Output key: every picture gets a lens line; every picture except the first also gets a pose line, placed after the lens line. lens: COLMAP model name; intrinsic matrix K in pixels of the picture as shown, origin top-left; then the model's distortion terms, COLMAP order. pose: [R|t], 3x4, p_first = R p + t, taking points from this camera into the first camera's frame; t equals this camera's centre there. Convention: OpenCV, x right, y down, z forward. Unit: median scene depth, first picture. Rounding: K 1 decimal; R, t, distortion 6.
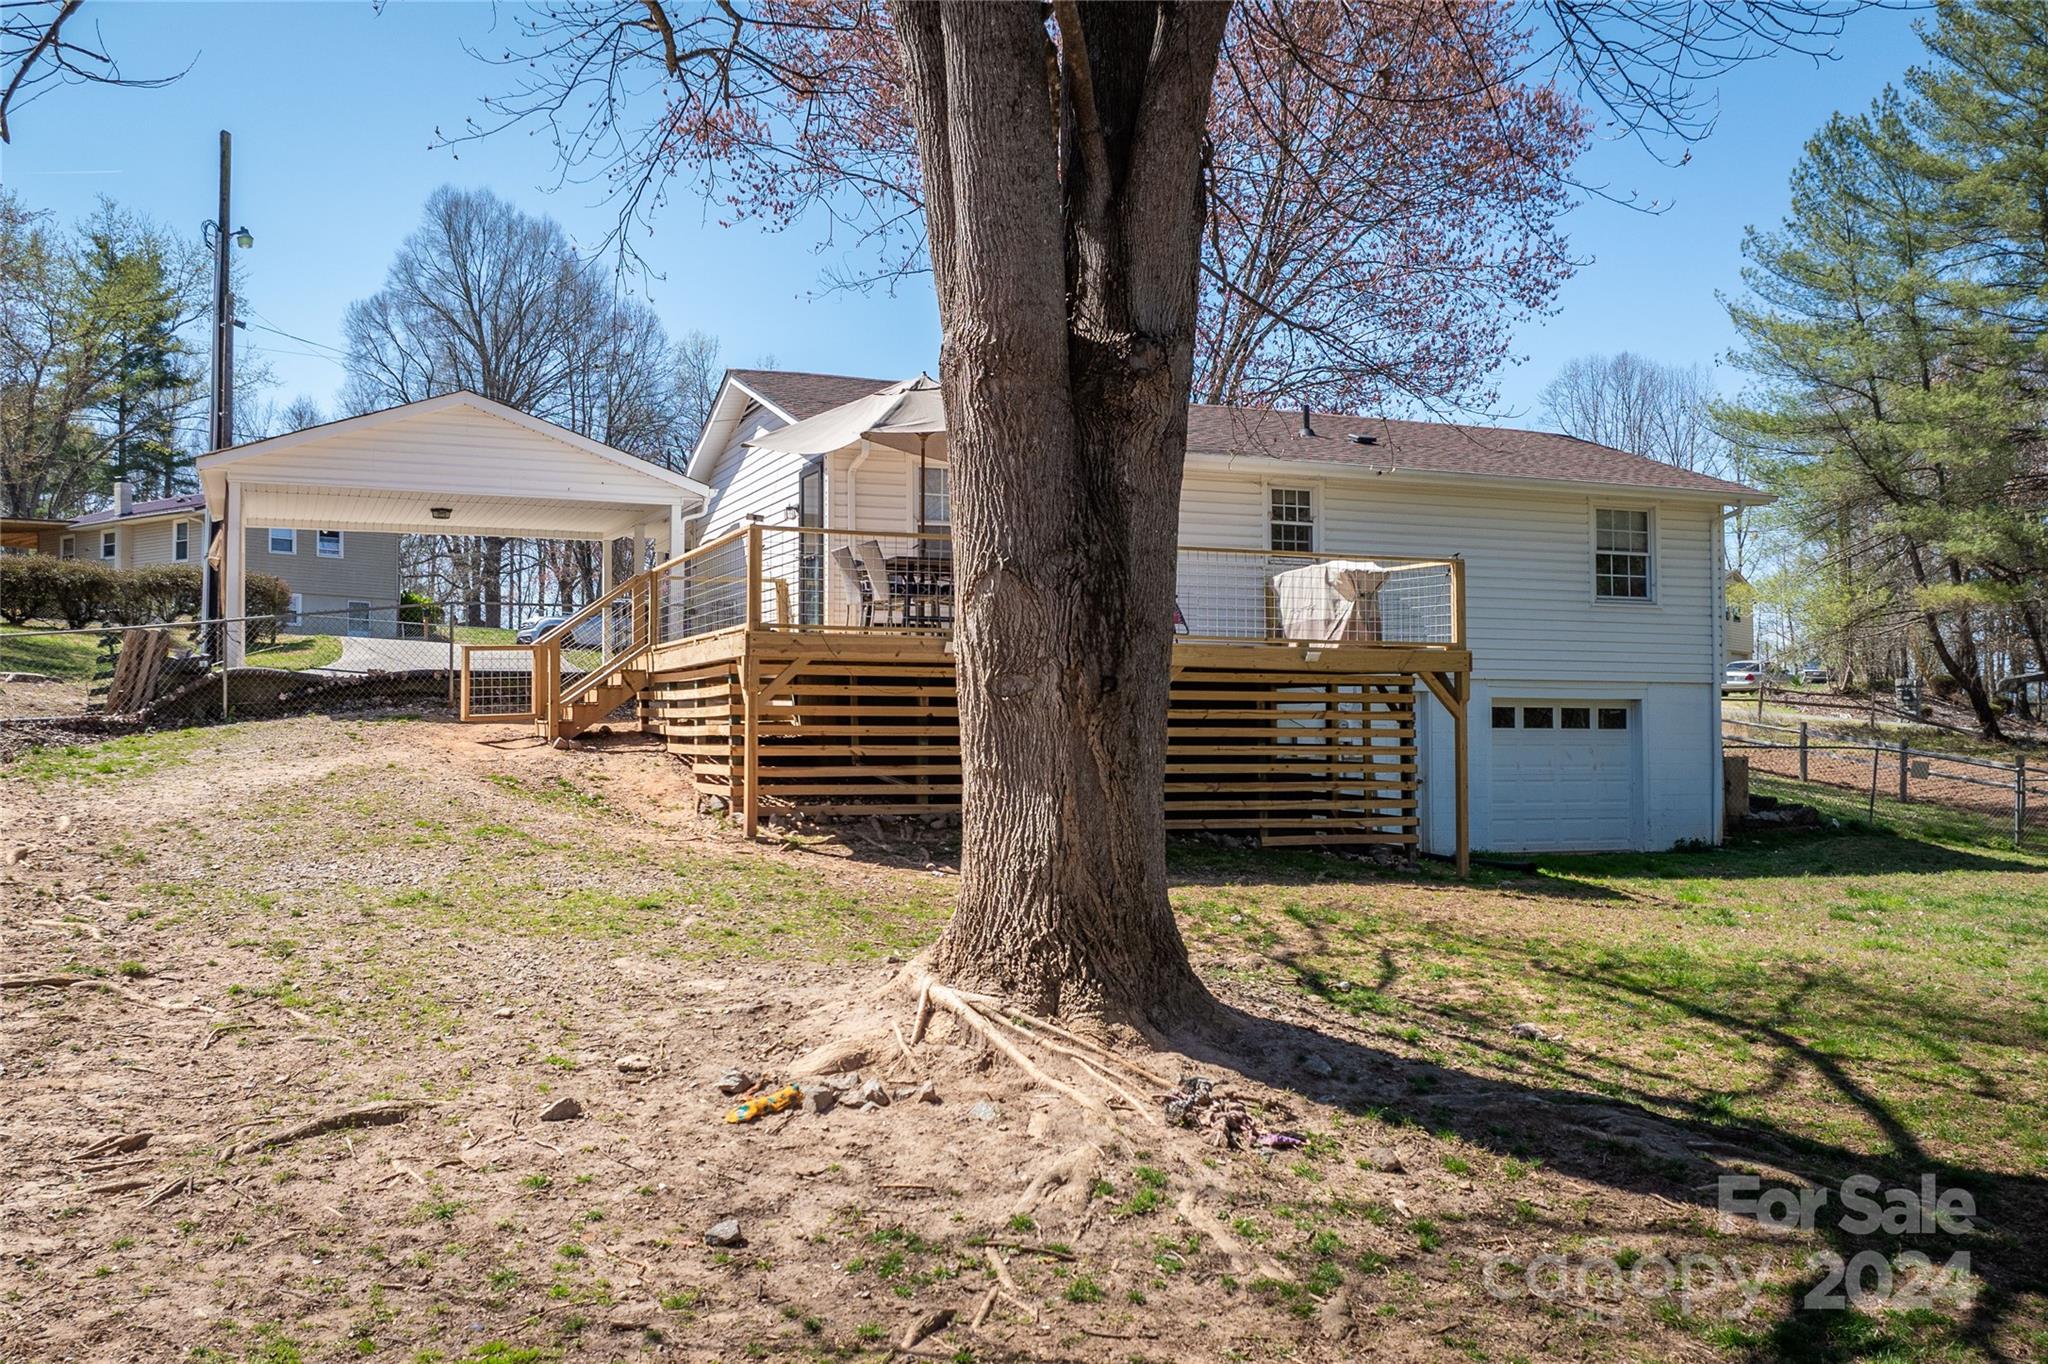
lens RADIAL K [[1859.5, 0, 1030.2], [0, 1859.5, 750.1], [0, 0, 1]] dist [-0.044518, -0.005059]
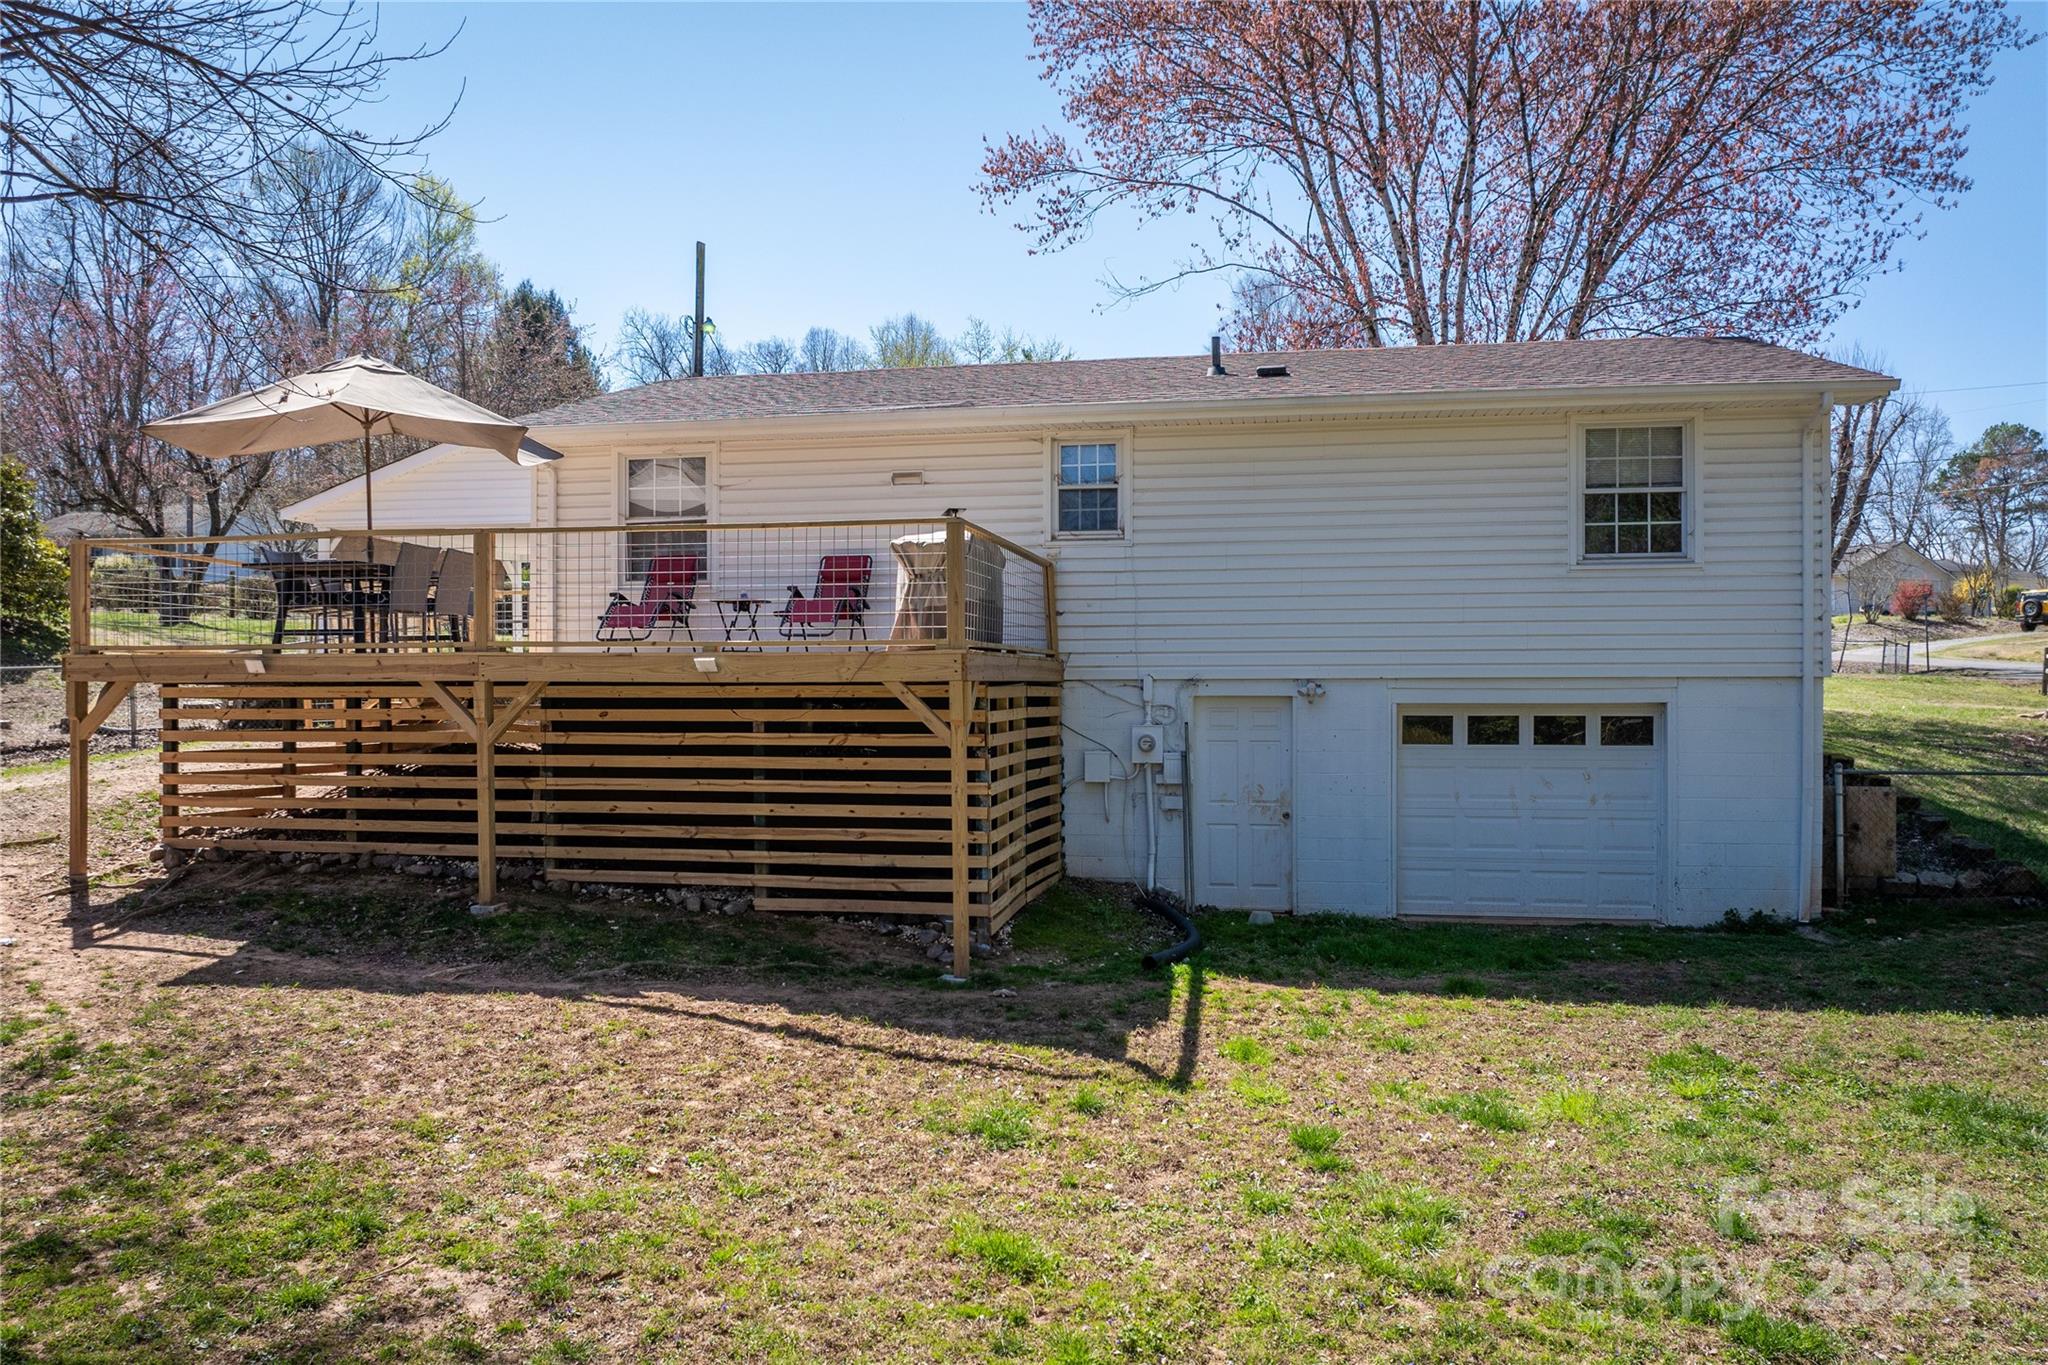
lens RADIAL K [[1436.6, 0, 1027.3], [0, 1436.6, 774.9], [0, 0, 1]] dist [-0.027287, -0.000379]
pose [[0.847157, 0.022267, -0.530875, 0.416514], [-0.001254, 0.999203, 0.039909, -0.021959], [0.531341, -0.033144, 0.846510, 0.433045]]
